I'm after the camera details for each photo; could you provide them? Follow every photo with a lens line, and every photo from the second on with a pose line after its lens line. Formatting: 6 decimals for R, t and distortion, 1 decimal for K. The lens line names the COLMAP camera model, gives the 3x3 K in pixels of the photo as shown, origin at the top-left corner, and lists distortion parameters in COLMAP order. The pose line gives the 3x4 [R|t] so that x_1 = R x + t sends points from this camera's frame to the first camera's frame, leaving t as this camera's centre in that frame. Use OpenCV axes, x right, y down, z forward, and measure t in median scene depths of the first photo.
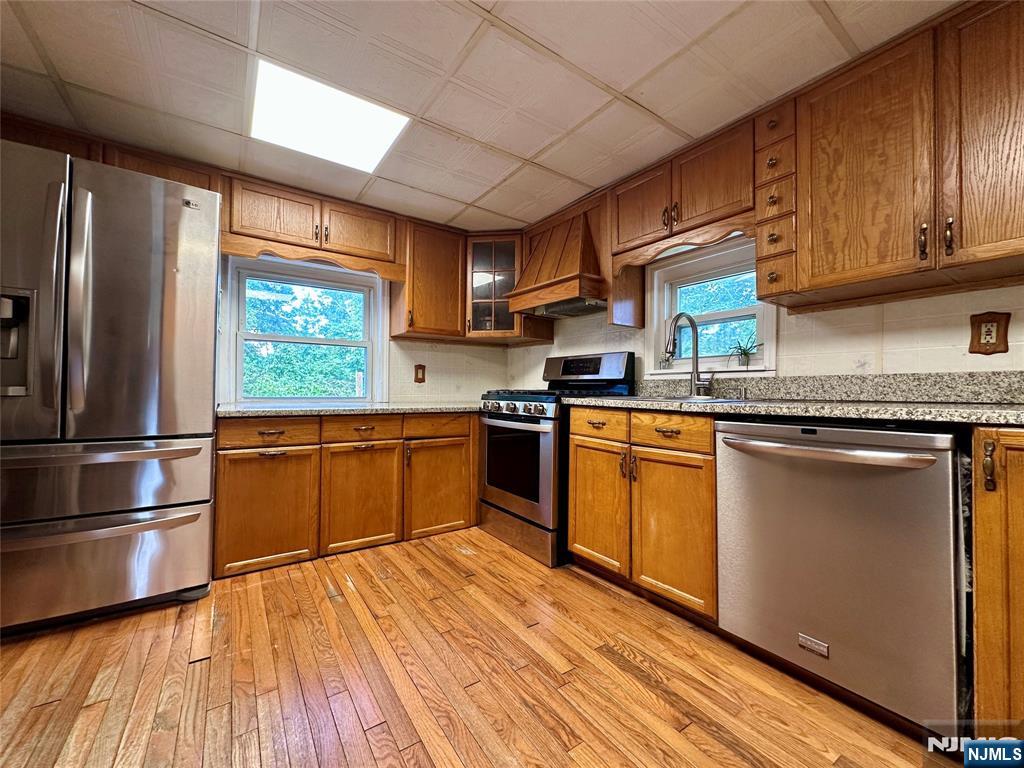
lens RADIAL K [[410.6, 0, 515.5], [0, 410.6, 383.5], [0, 0, 1]] dist [-0.000869, 0.000515]
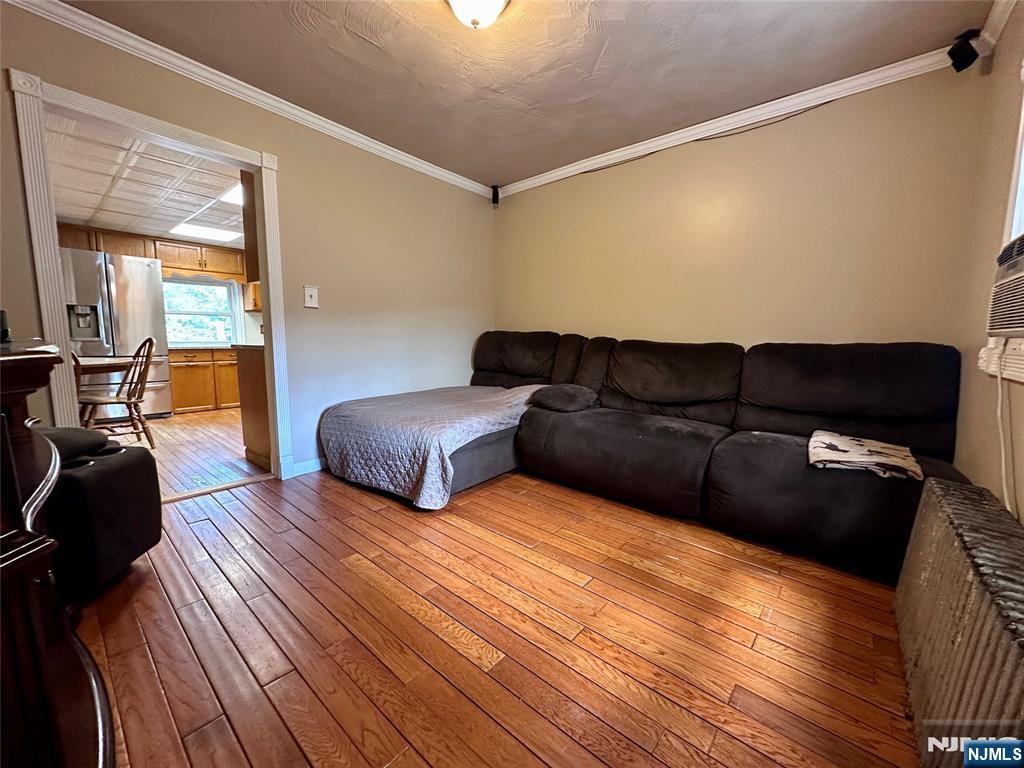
lens RADIAL K [[410.6, 0, 513.8], [0, 410.6, 386.5], [0, 0, 1]] dist [-0.000869, 0.000515]
pose [[0.966842, -0.025647, 0.254085, 0.573008], [-0.011637, 0.989486, 0.144160, -0.066562], [-0.255111, -0.142337, 0.956378, -1.664710]]
